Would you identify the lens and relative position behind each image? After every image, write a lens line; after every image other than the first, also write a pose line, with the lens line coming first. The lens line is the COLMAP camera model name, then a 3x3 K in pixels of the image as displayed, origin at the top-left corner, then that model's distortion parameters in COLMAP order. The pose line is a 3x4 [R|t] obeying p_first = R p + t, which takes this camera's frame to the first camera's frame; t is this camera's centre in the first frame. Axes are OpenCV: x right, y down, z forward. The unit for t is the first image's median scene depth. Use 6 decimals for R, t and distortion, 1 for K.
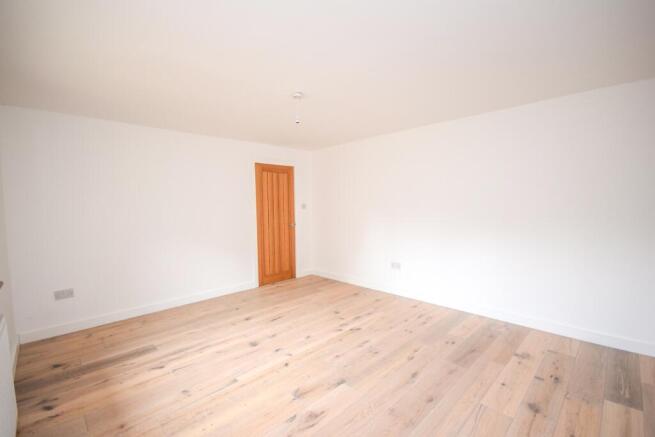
lens RADIAL K [[292.6, 0, 327.5], [0, 292.6, 218.5], [0, 0, 1]] dist [0.012444, -0.000224]
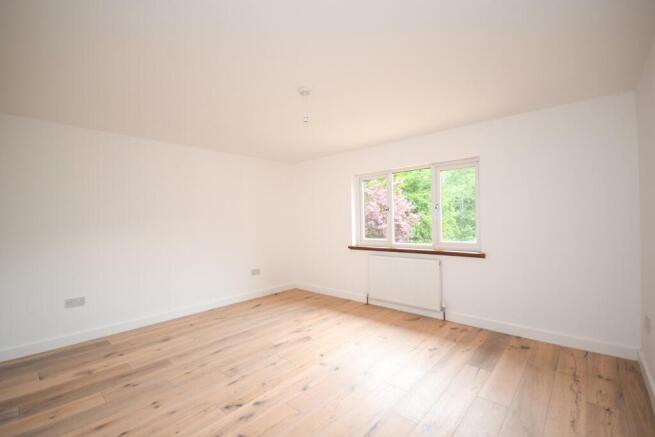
lens RADIAL K [[292.6, 0, 327.5], [0, 292.6, 218.5], [0, 0, 1]] dist [0.012444, -0.000224]
pose [[-0.997736, 0.035572, -0.057081, -0.119314], [0.033281, 0.998621, 0.040597, -0.068545], [0.058446, 0.038605, -0.997544, 2.160909]]
